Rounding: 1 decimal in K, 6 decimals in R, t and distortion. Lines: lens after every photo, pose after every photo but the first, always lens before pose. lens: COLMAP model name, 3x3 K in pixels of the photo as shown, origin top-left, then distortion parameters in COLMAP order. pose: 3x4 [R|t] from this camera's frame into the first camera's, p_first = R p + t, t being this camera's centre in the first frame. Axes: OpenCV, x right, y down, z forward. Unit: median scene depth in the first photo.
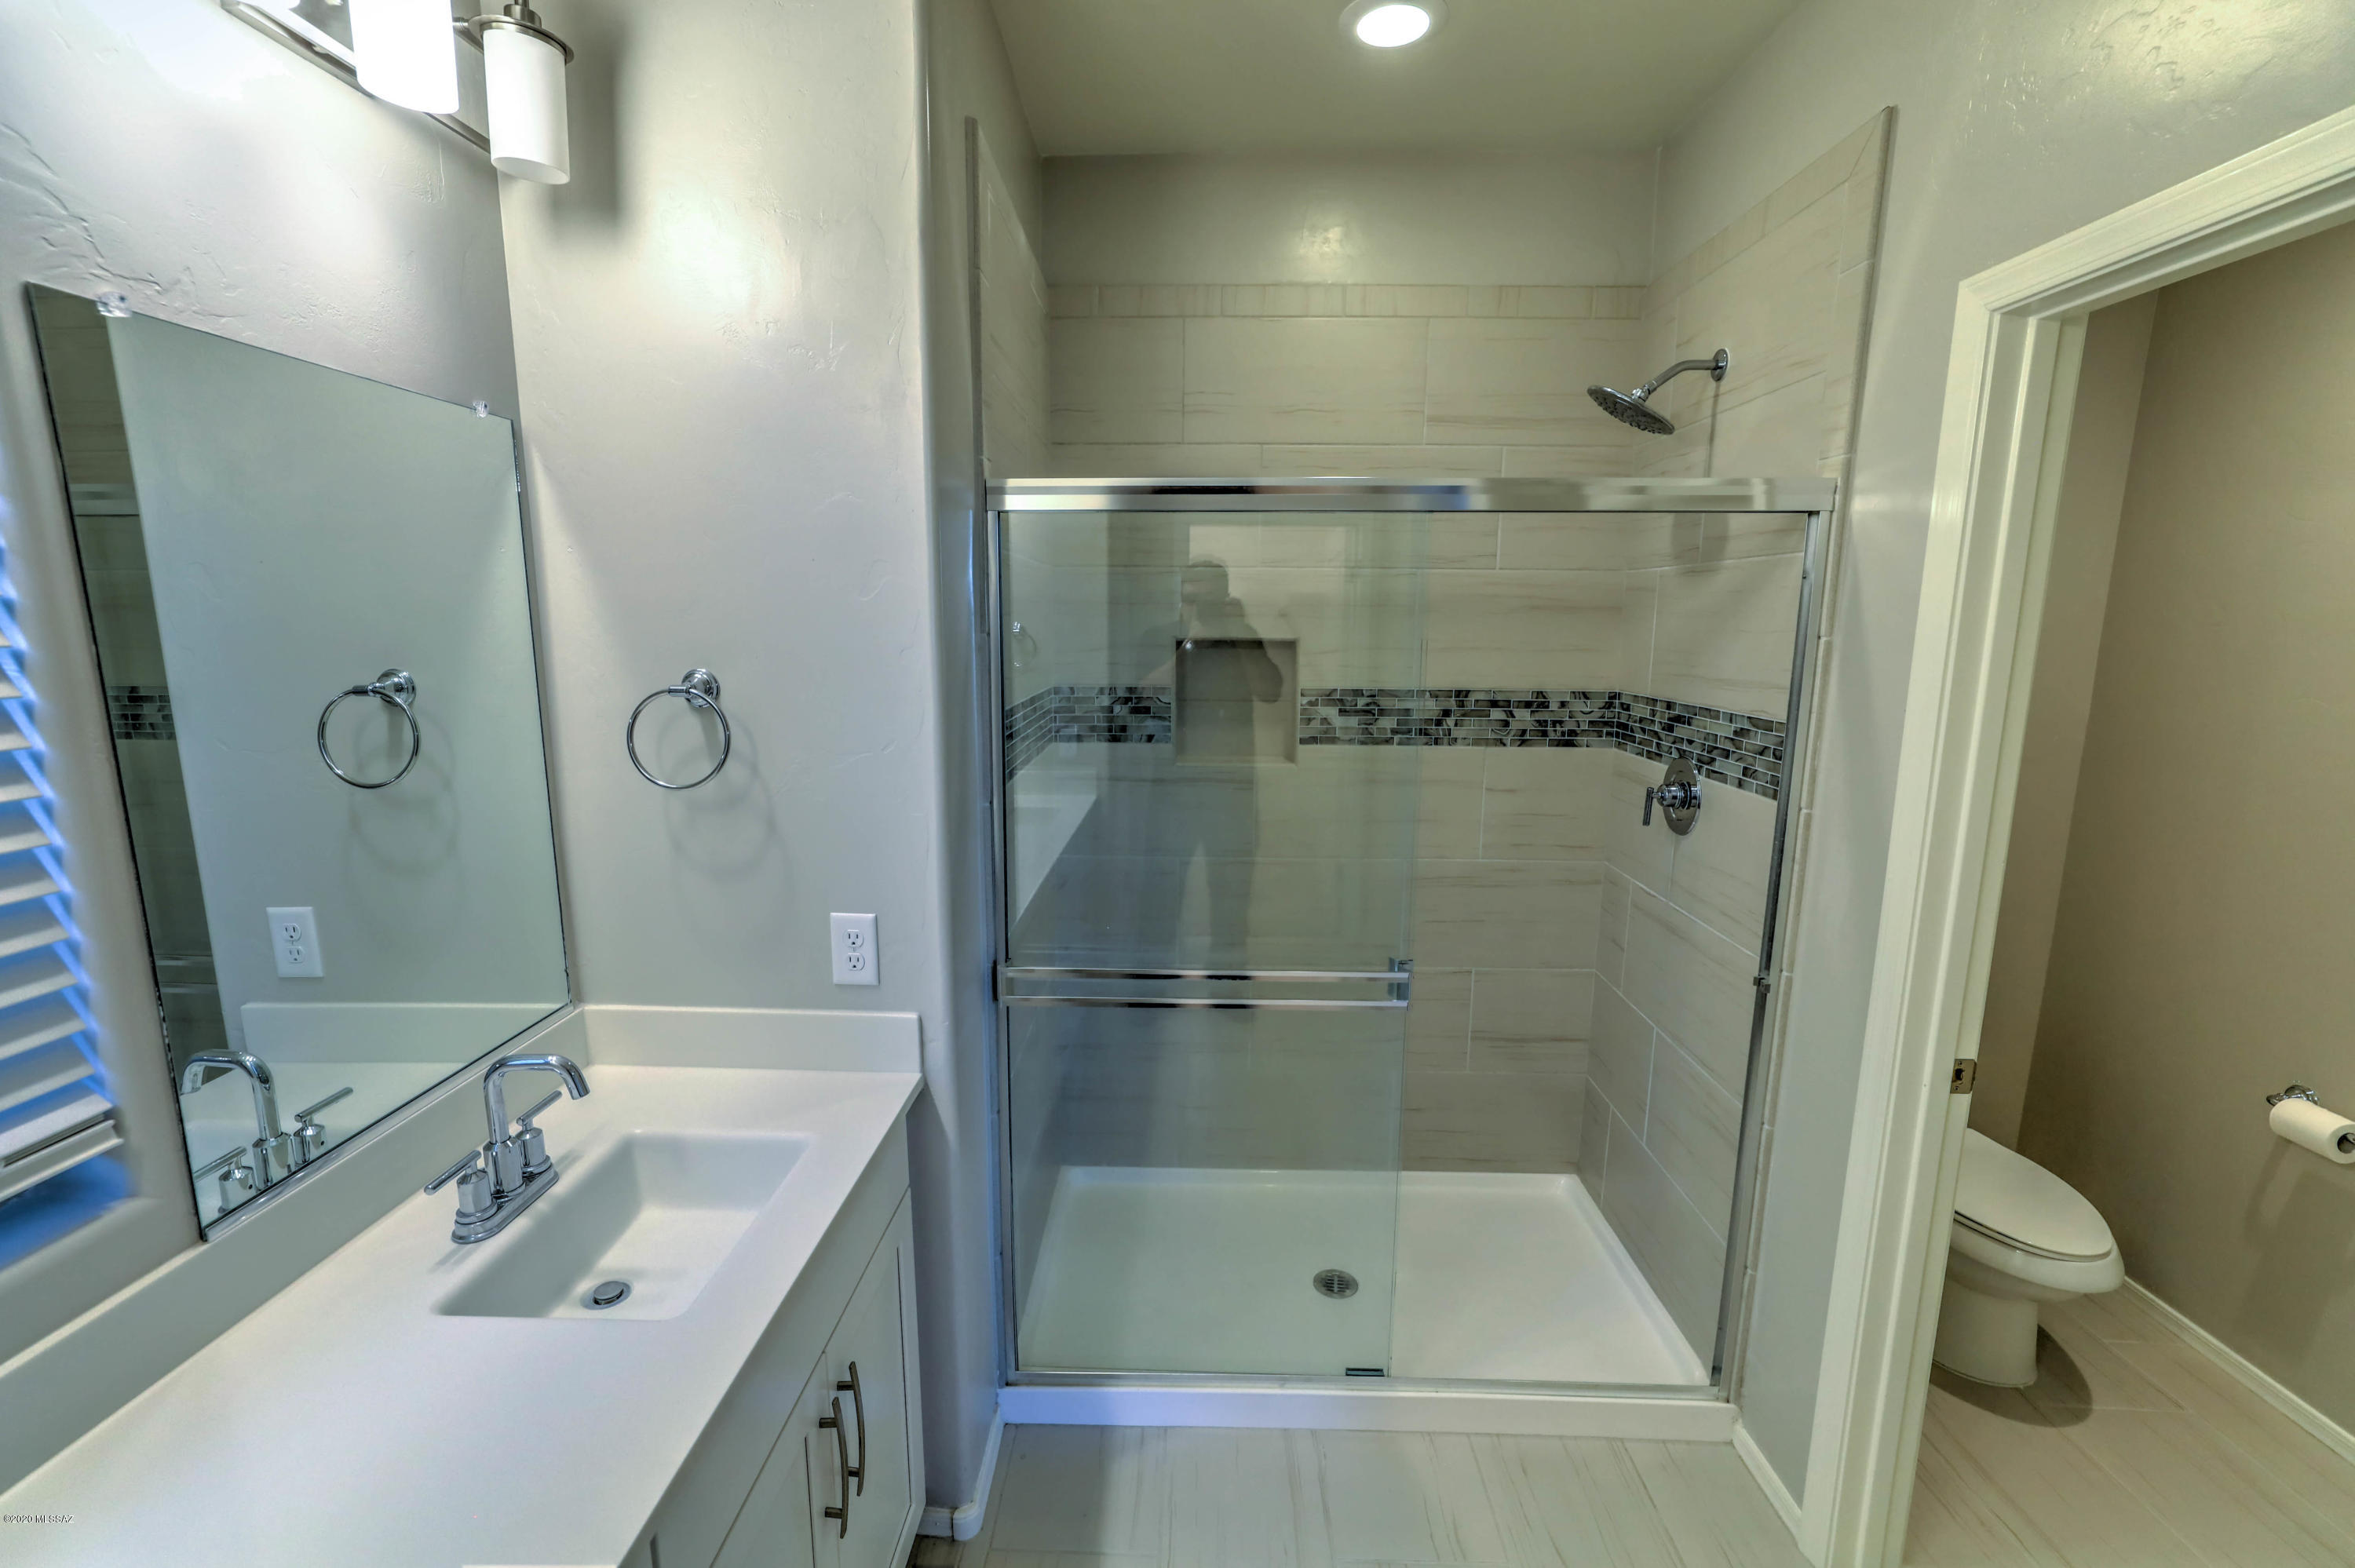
lens RADIAL K [[1021.4, 0, 1177.0], [0, 1021.4, 781.9], [0, 0, 1]] dist [-0.032924, 0.020066]
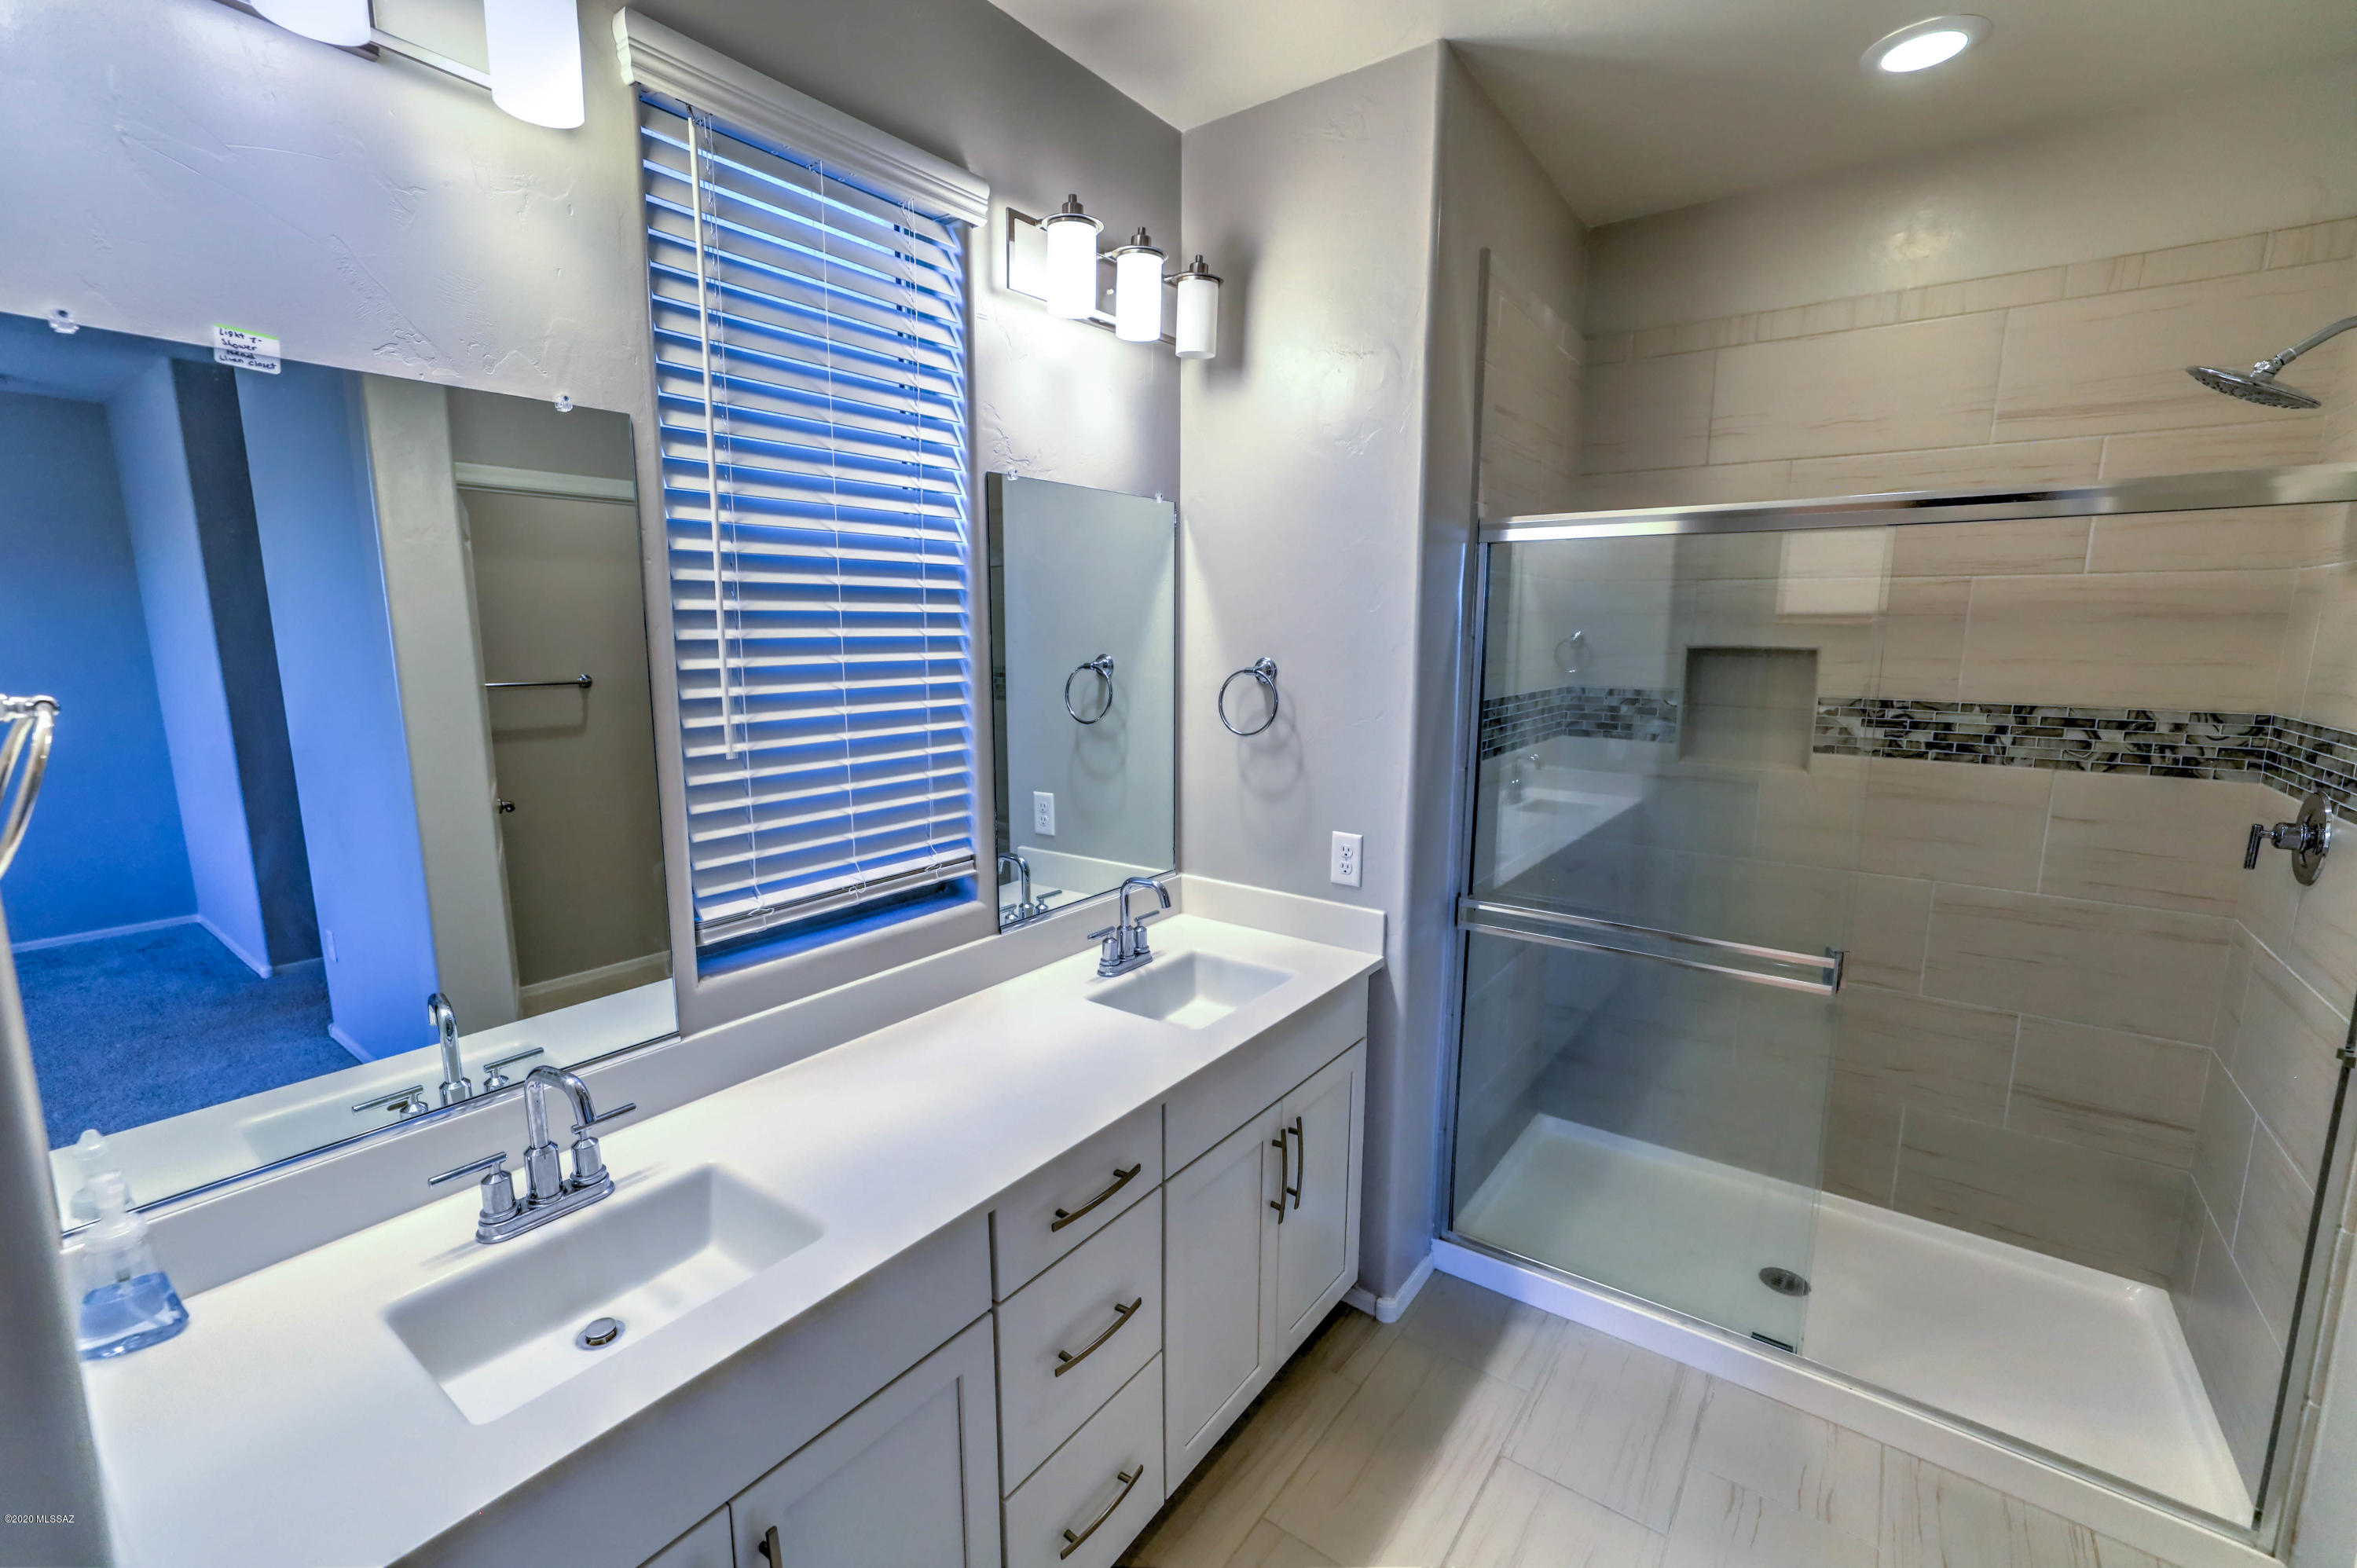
lens RADIAL K [[1006.7, 0, 1150.3], [0, 1006.7, 788.7], [0, 0, 1]] dist [-0.001388, 0.000794]
pose [[0.812426, 0.092919, -0.575613, 0.204757], [-0.096228, 0.995050, 0.024810, 0.046876], [0.575069, 0.035234, 0.817346, -0.240035]]
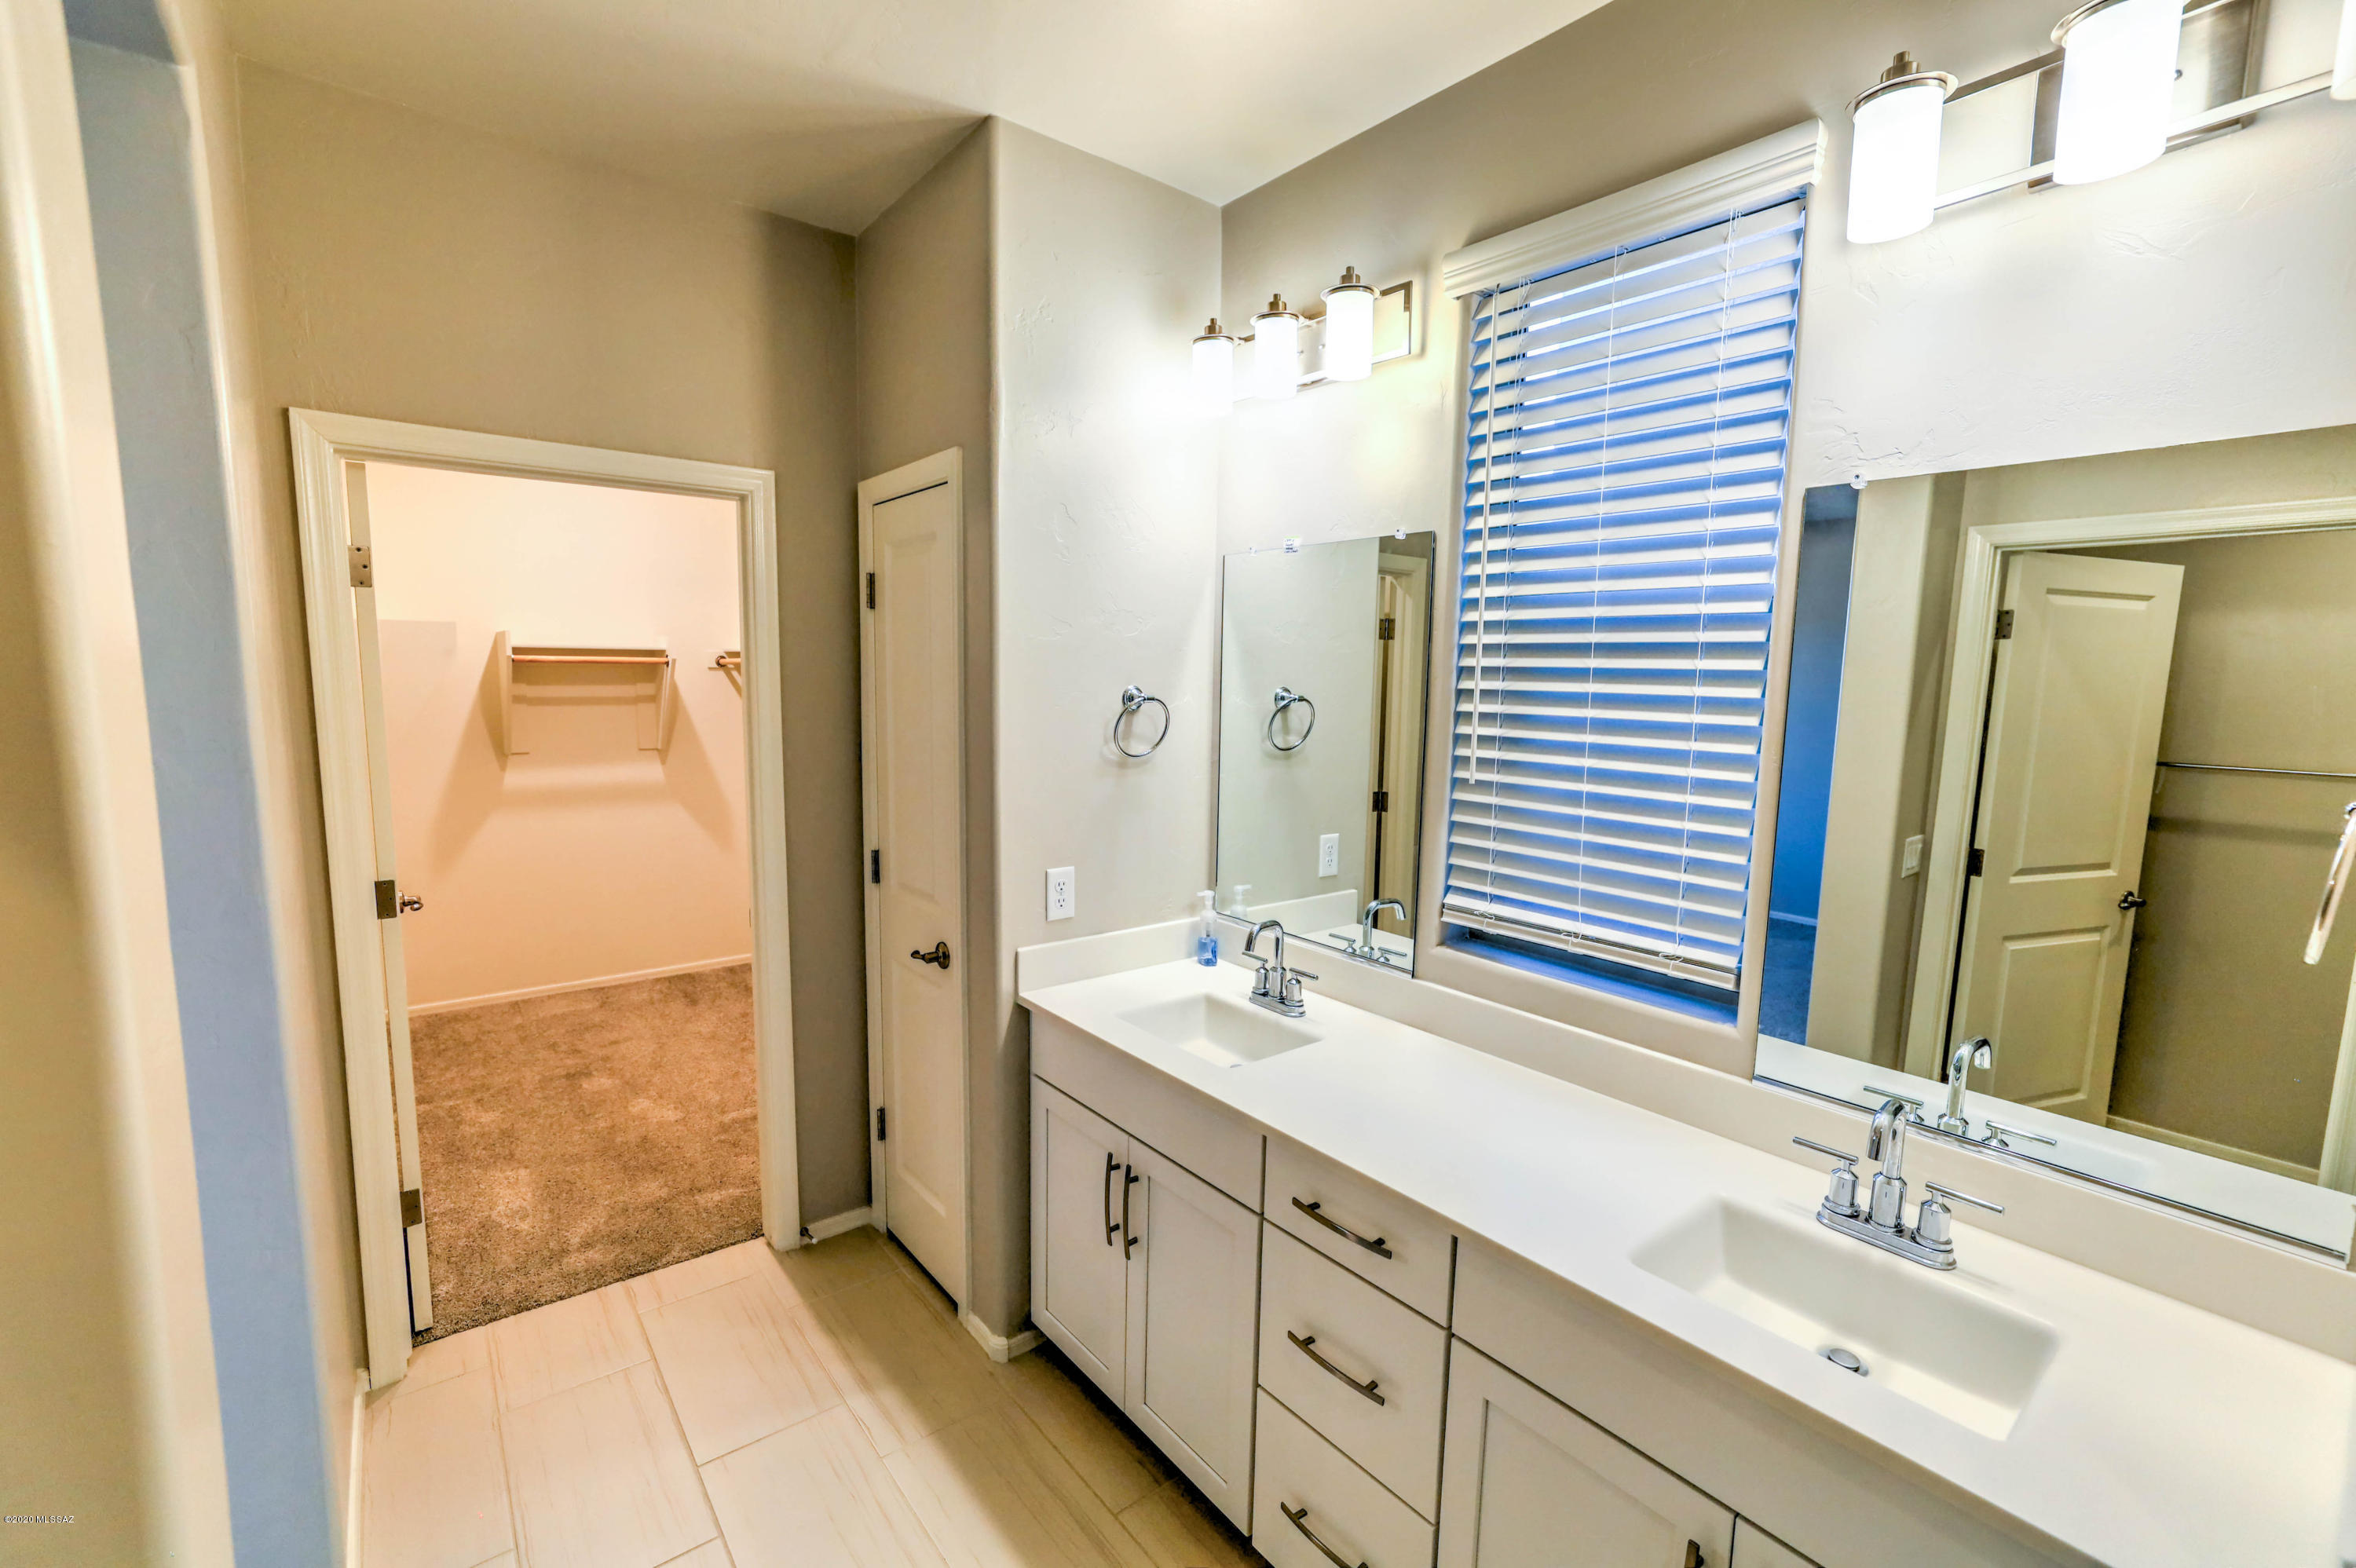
lens RADIAL K [[986.8, 0, 1175.1], [0, 986.8, 795.8], [0, 0, 1]] dist [0.000430, 0.000271]
pose [[-0.757759, 0.061241, -0.649655, 0.333006], [-0.132014, 0.960612, 0.244535, -0.110197], [0.639041, 0.271063, -0.719827, 0.716230]]
